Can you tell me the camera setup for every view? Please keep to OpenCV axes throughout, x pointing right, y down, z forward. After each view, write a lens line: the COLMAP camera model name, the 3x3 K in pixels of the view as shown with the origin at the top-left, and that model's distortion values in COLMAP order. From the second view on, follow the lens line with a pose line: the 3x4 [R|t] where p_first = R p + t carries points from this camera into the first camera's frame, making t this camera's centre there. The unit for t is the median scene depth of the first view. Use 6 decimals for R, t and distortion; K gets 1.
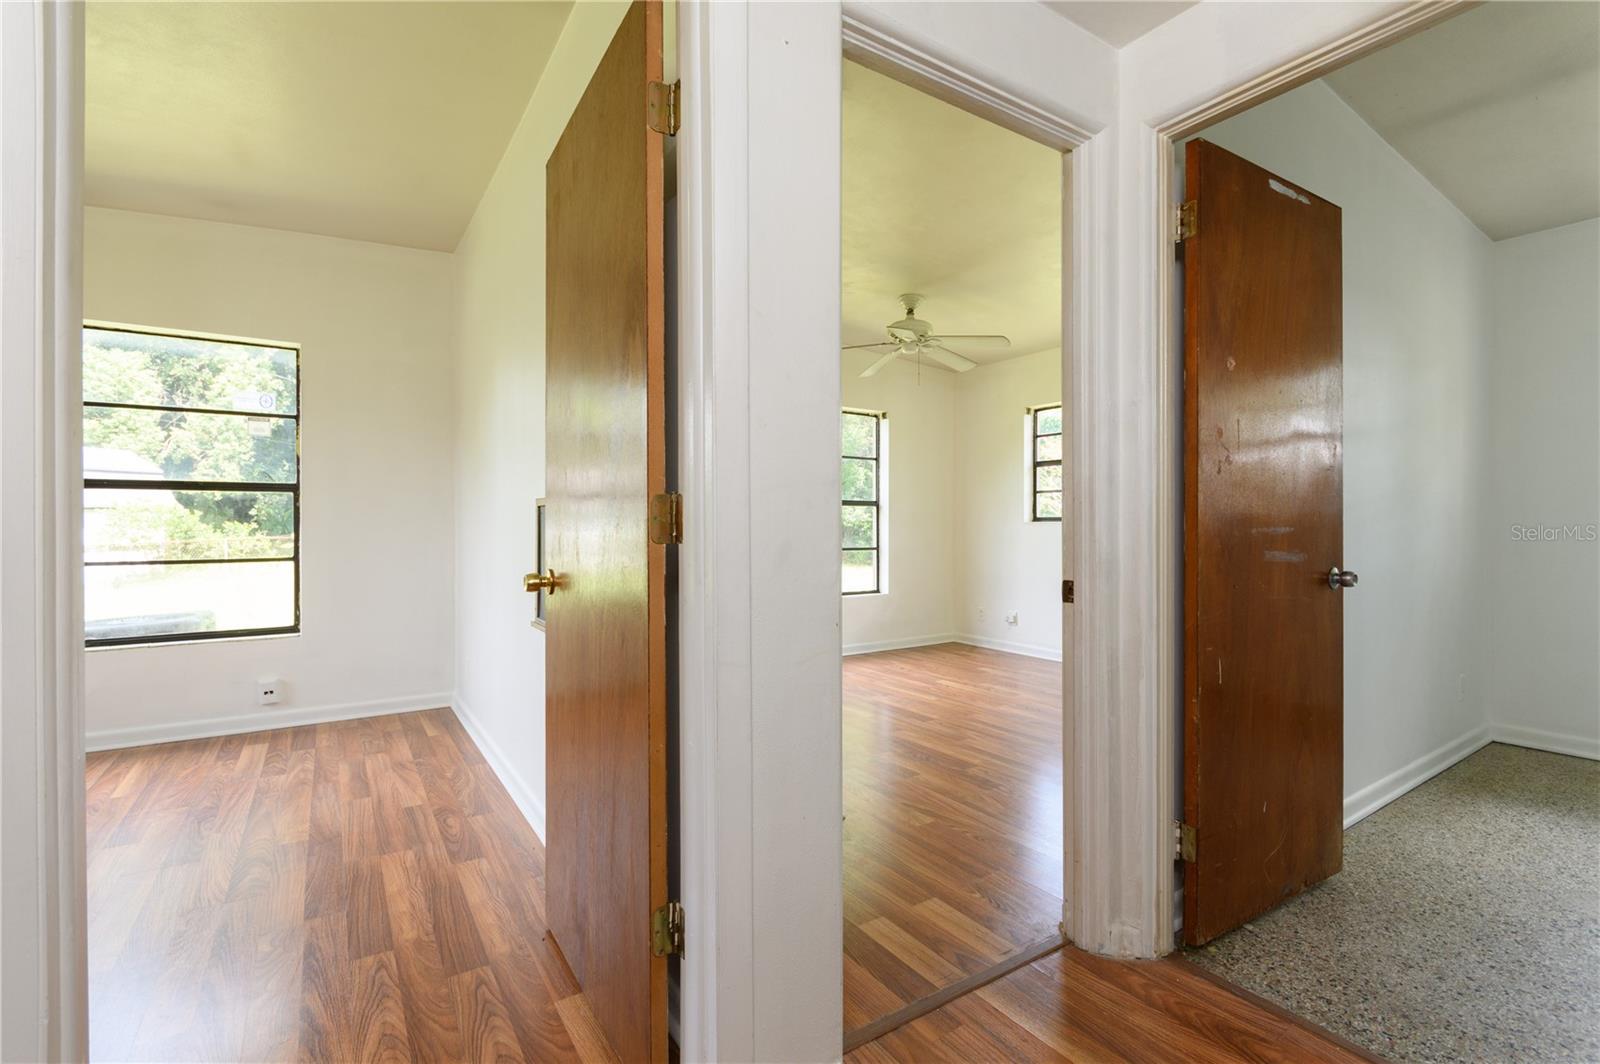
lens RADIAL K [[699.6, 0, 802.5], [0, 699.6, 530.2], [0, 0, 1]] dist [0.006295, -0.008912]
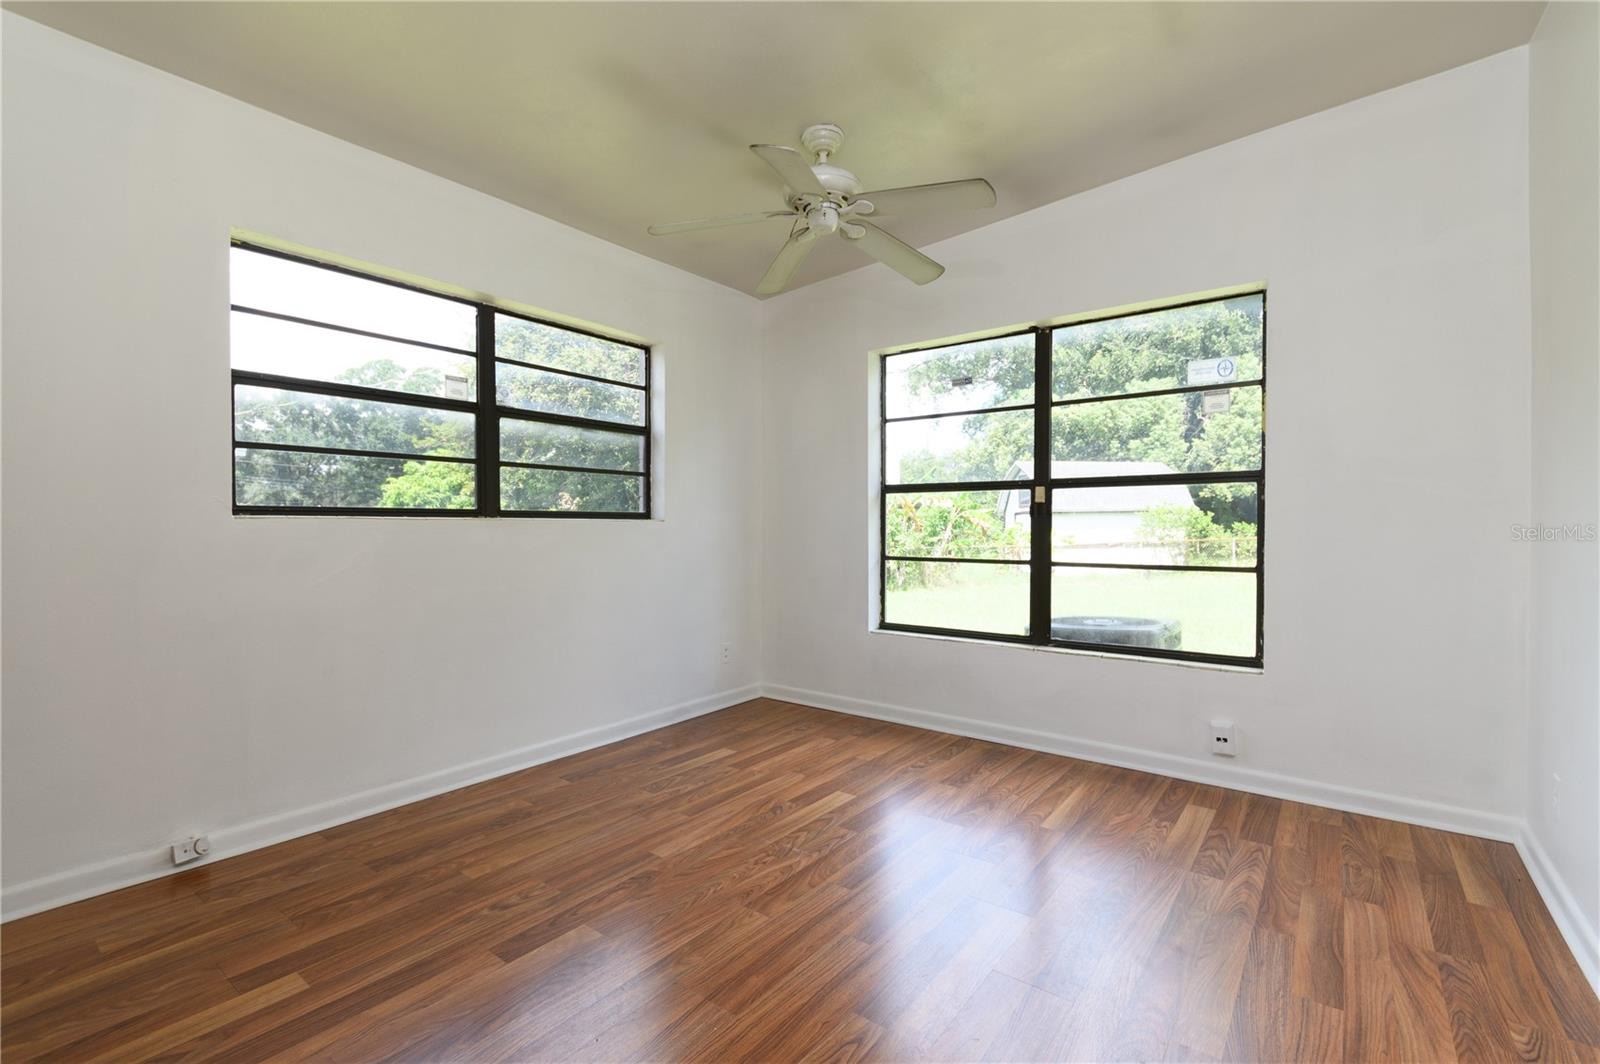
lens RADIAL K [[699.6, 0, 802.5], [0, 699.6, 530.2], [0, 0, 1]] dist [0.006295, -0.008912]
pose [[0.313640, 0.006295, -0.949521, -0.170001], [-0.006787, 0.999967, 0.004387, -0.001831], [0.949518, 0.005068, 0.313672, 0.310783]]
